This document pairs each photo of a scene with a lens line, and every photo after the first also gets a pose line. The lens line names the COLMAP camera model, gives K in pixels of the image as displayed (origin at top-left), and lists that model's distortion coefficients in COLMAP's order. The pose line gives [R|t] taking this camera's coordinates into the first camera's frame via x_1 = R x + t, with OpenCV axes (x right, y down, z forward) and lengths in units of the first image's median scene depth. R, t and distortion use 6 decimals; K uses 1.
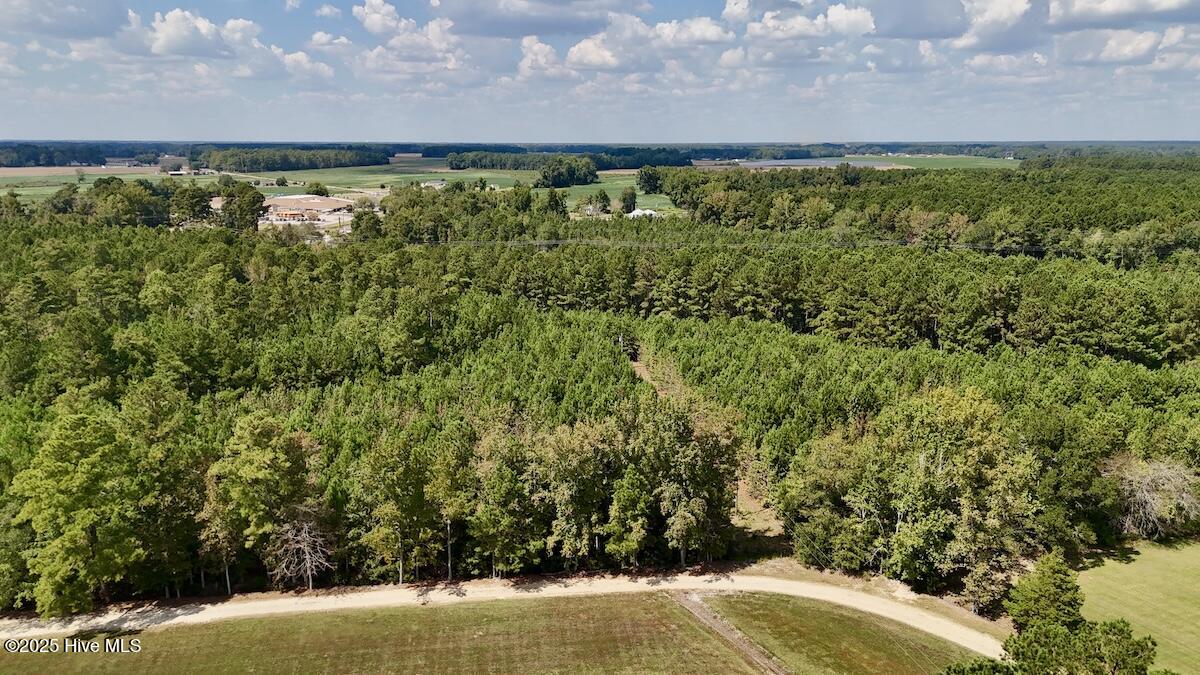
lens RADIAL K [[868.7, 0, 587.5], [0, 868.7, 340.2], [0, 0, 1]] dist [0.032232, -0.021421]
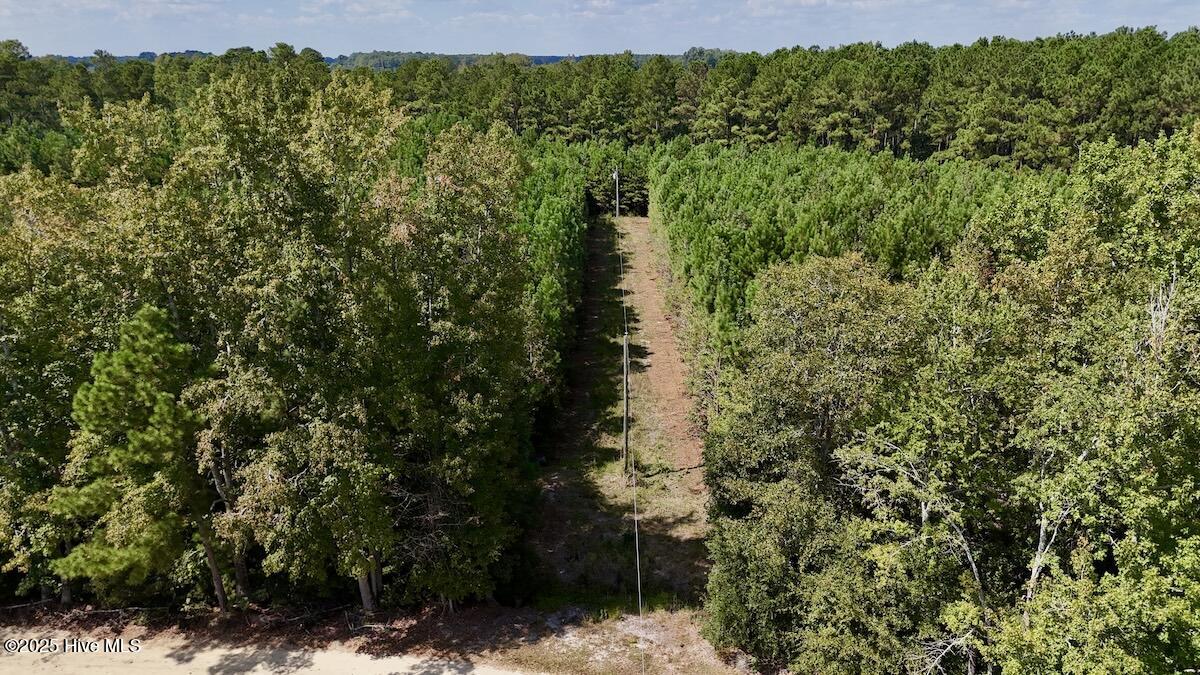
lens RADIAL K [[868.7, 0, 596.7], [0, 868.7, 340.1], [0, 0, 1]] dist [0.032232, -0.021421]
pose [[0.984326, 0.046029, -0.170245, 0.250590], [-0.031390, 0.995652, 0.087704, 0.115967], [0.173541, -0.080986, 0.981491, 0.677340]]
